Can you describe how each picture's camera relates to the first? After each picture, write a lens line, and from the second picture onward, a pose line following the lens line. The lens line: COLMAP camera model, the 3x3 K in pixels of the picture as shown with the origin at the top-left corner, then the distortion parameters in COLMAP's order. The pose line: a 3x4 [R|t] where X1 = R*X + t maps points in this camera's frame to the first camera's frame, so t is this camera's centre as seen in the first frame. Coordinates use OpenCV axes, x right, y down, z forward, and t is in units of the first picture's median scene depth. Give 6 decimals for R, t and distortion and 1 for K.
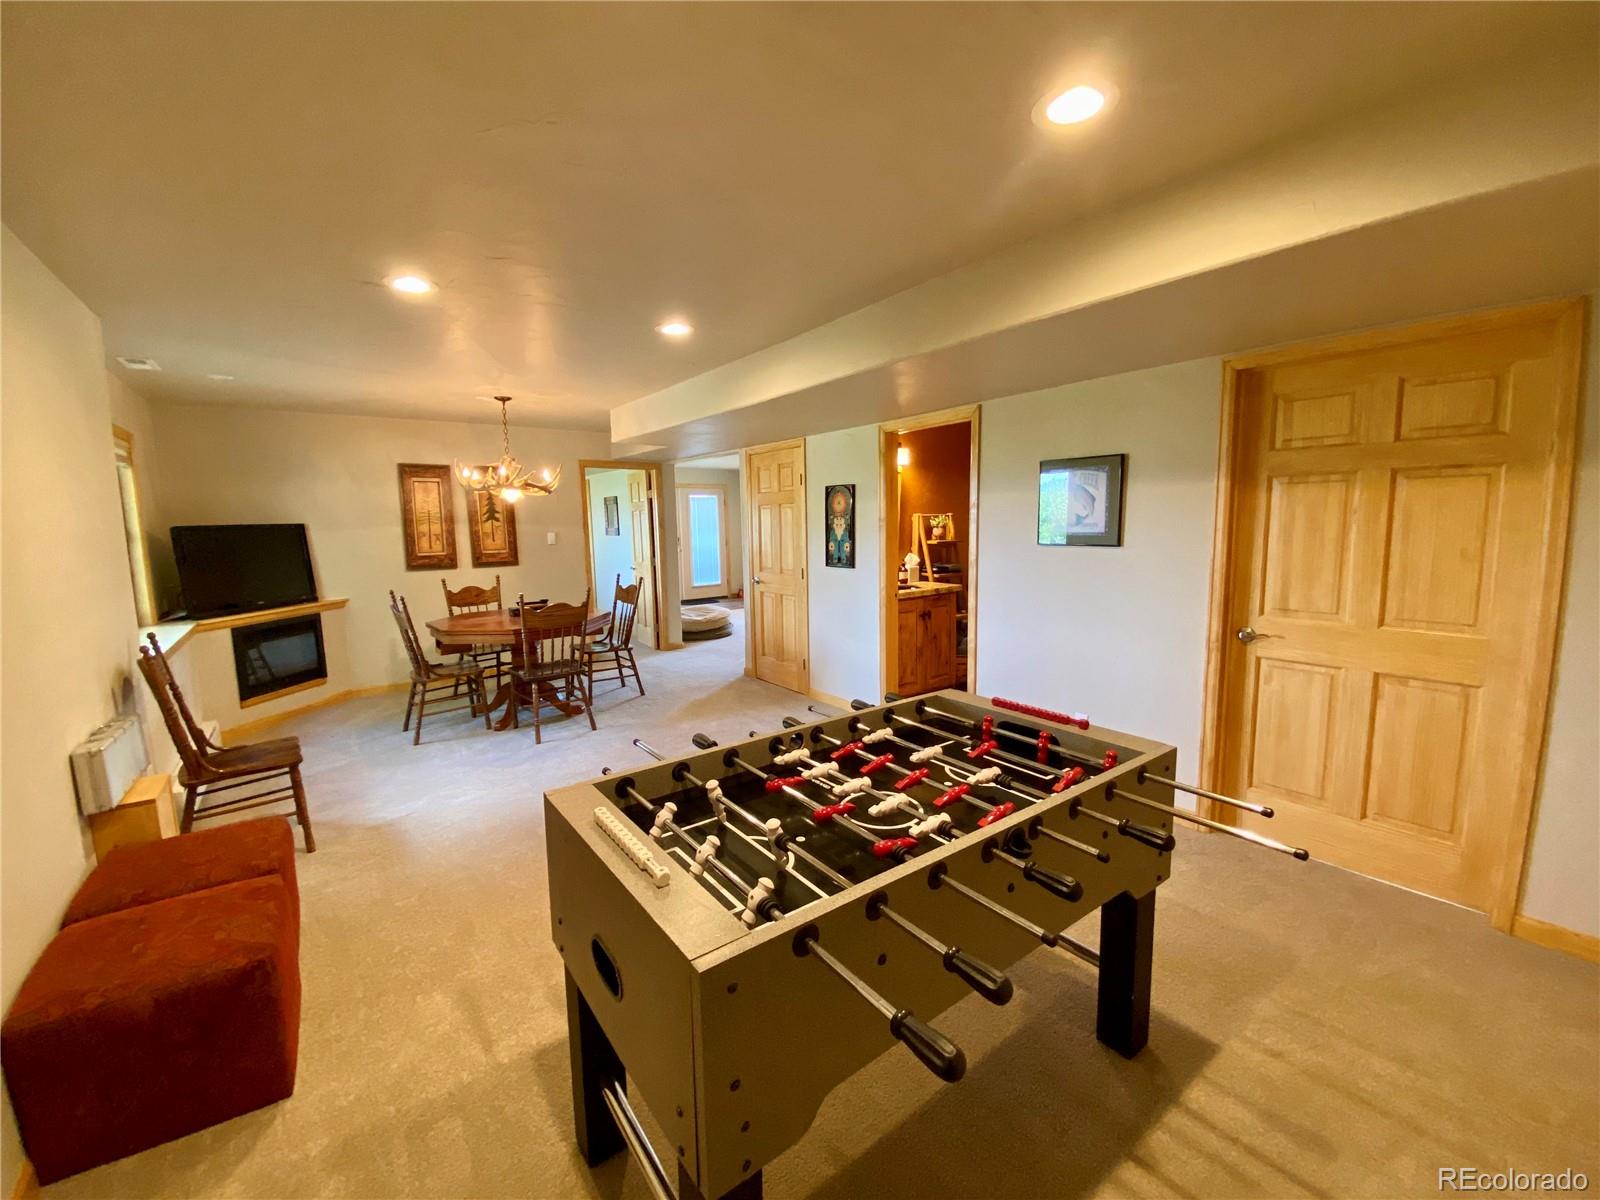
lens RADIAL K [[651.1, 0, 800.0], [0, 651.1, 600.0], [0, 0, 1]] dist [-0.000001, -0.000002]
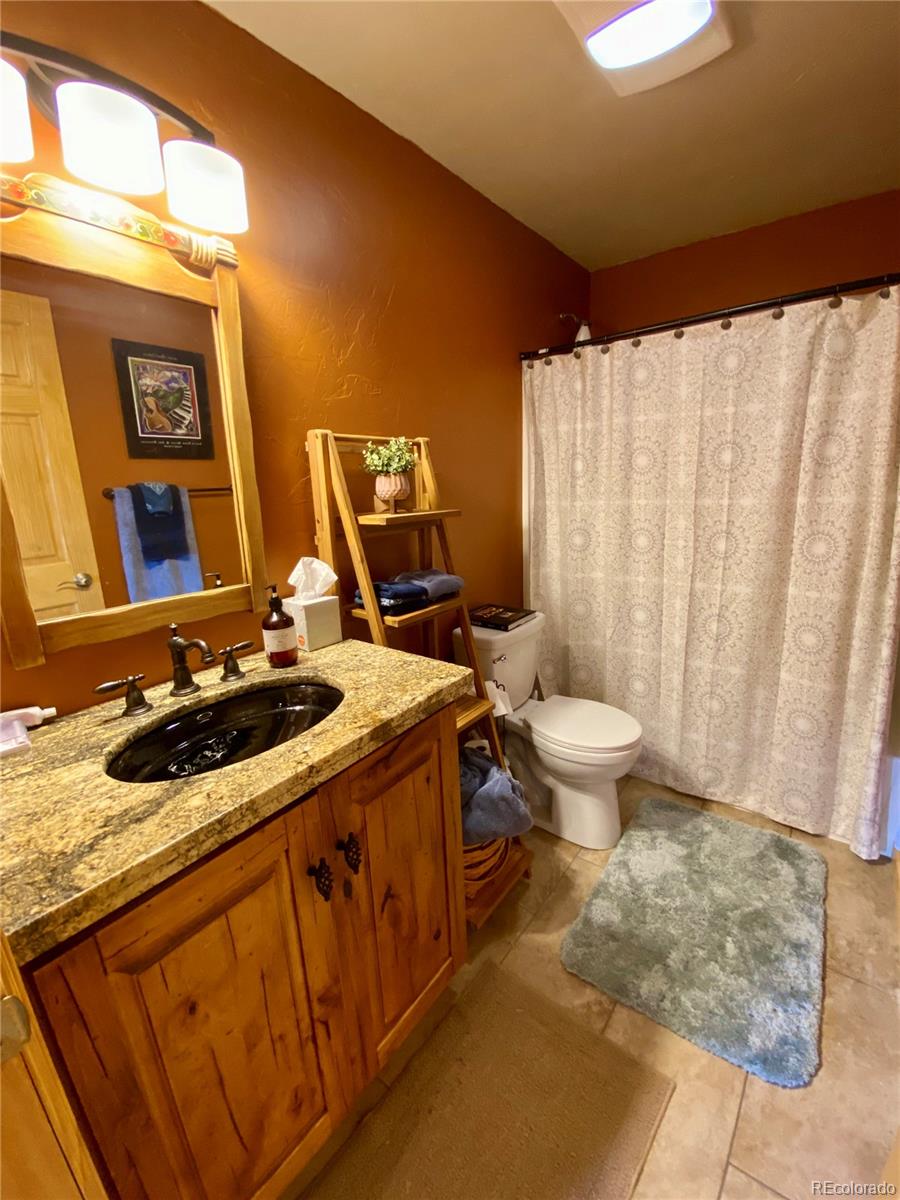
lens RADIAL K [[475.0, 0, 450.0], [0, 475.0, 600.0], [0, 0, 1]] dist [-0.000059, -0.000002]
pose [[0.963495, -0.079118, 0.255767, 0.175048], [0.049151, 0.991372, 0.121513, -0.075666], [-0.263174, -0.104506, 0.959071, 0.751731]]
